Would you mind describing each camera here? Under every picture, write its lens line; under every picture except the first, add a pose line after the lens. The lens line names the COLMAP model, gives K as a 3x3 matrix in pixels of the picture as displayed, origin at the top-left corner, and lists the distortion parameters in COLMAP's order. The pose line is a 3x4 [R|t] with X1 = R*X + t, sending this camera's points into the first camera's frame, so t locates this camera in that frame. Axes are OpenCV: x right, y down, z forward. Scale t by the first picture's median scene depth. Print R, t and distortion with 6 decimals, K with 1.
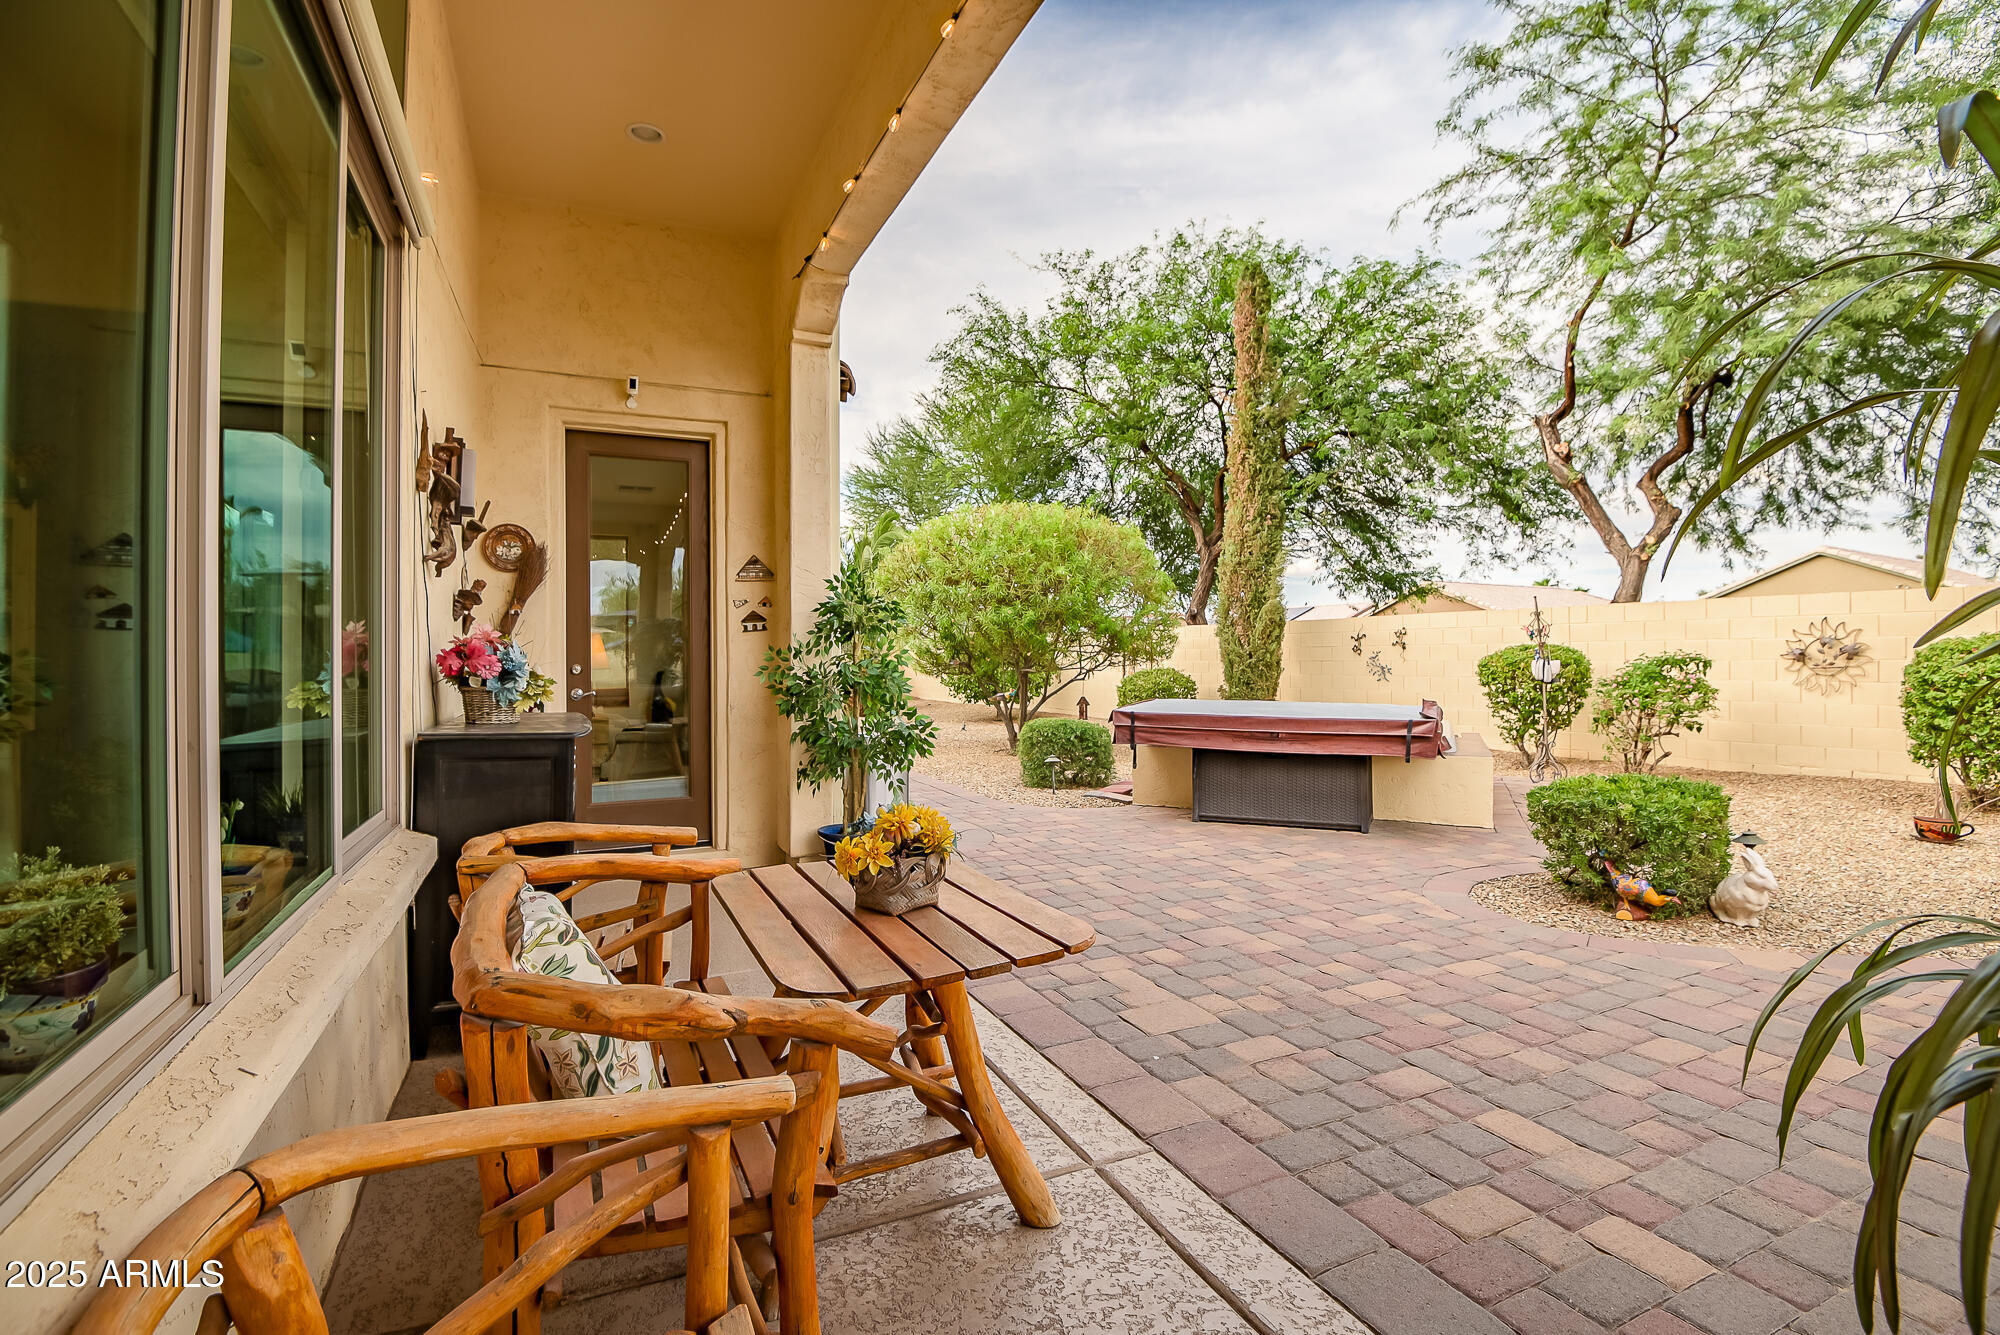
lens RADIAL K [[919.5, 0, 1012.5], [0, 919.5, 661.4], [0, 0, 1]] dist [-0.011767, -0.012508]
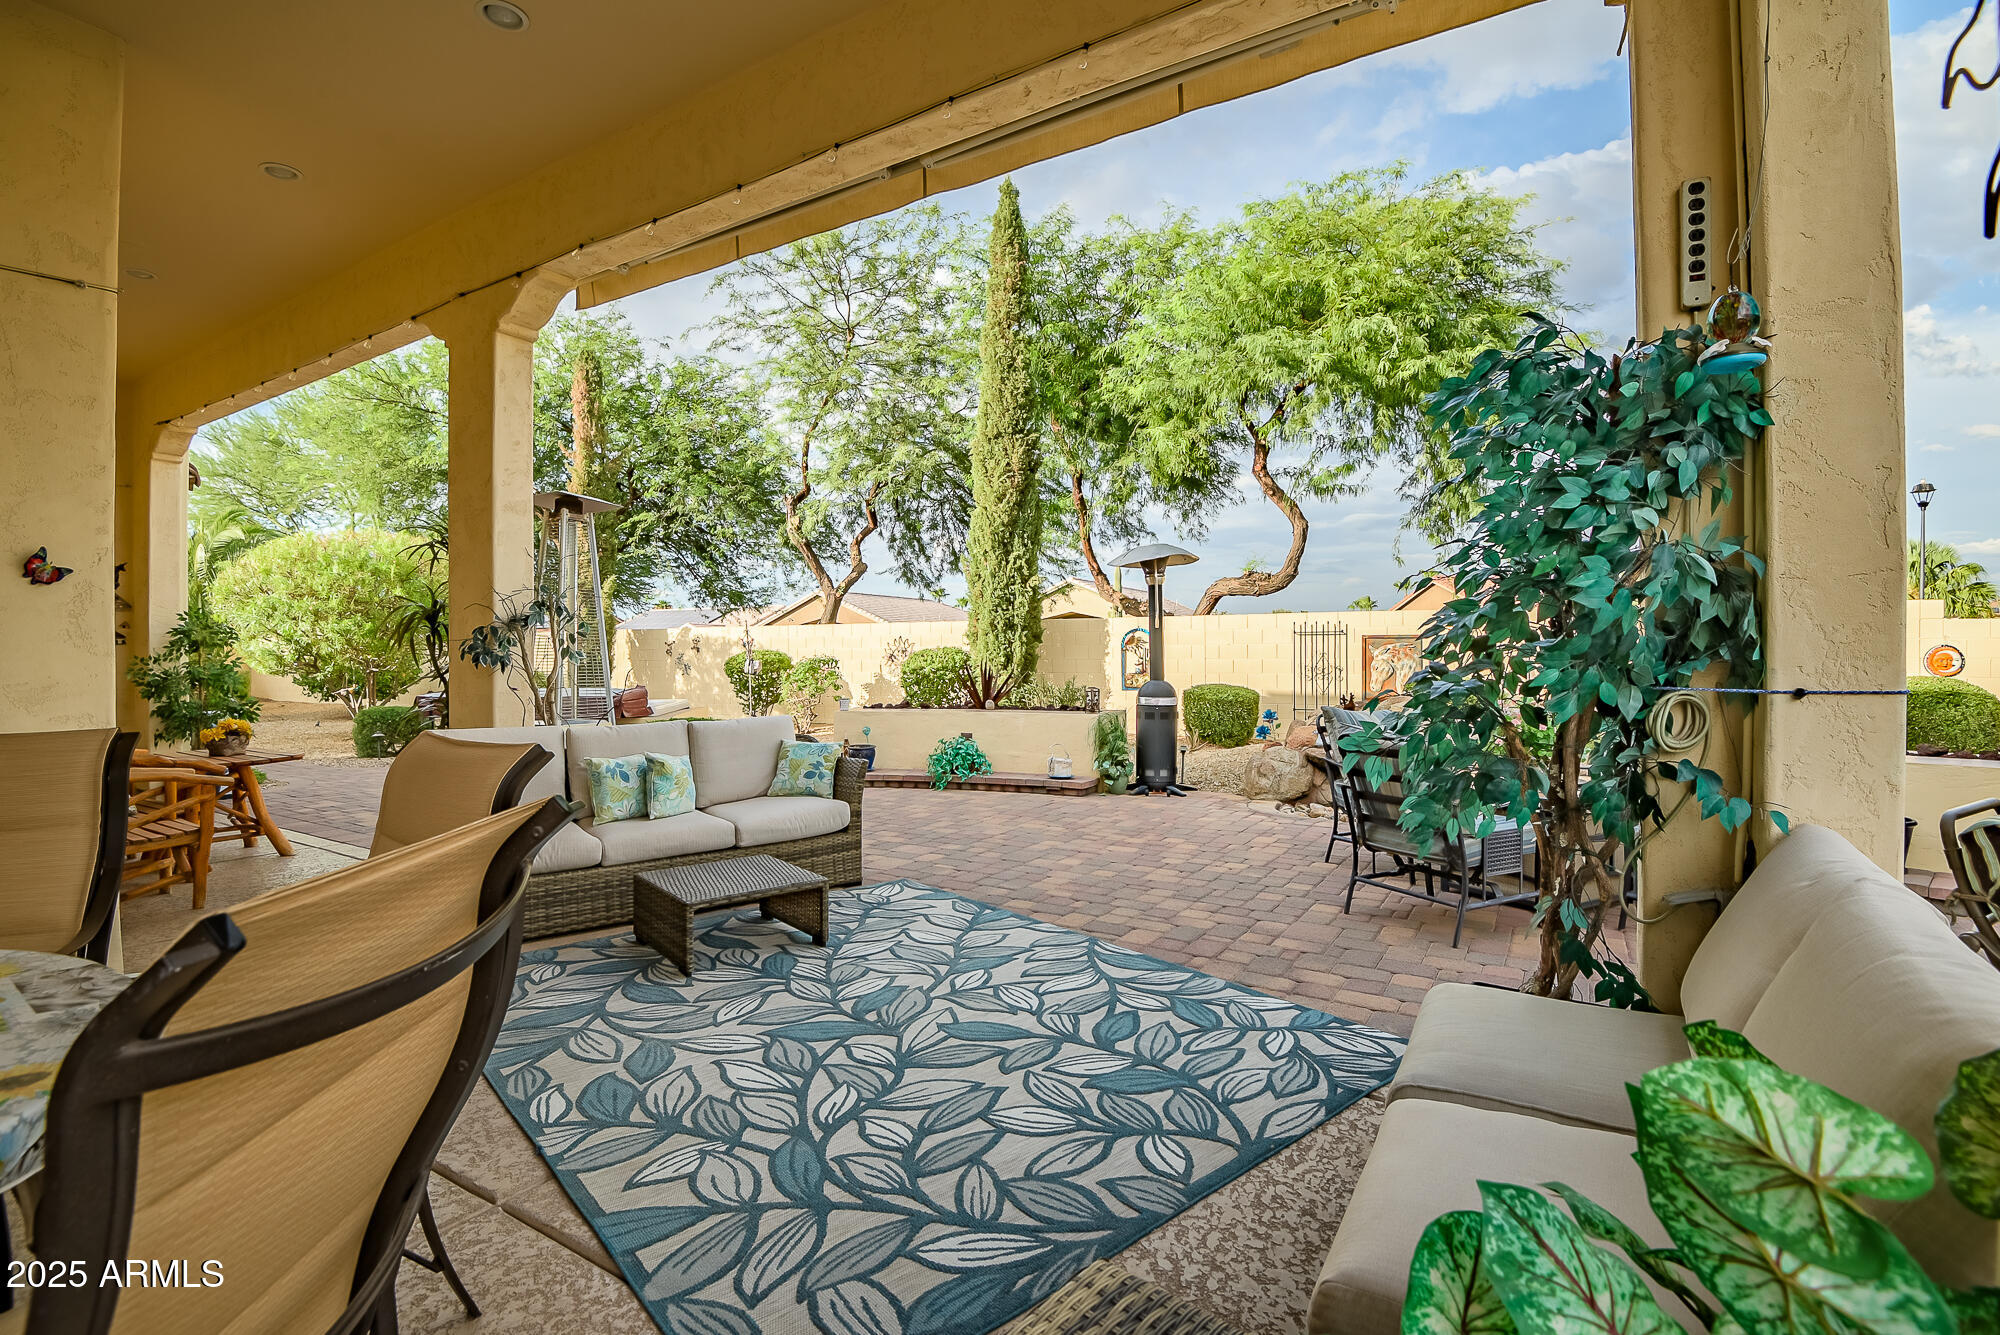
lens RADIAL K [[919.5, 0, 1021.6], [0, 919.5, 646.0], [0, 0, 1]] dist [-0.011767, -0.012508]
pose [[0.834349, 0.005166, 0.551213, 0.135564], [0.001937, 0.999922, -0.012303, -0.009766], [-0.551233, 0.011333, 0.834274, -0.957207]]
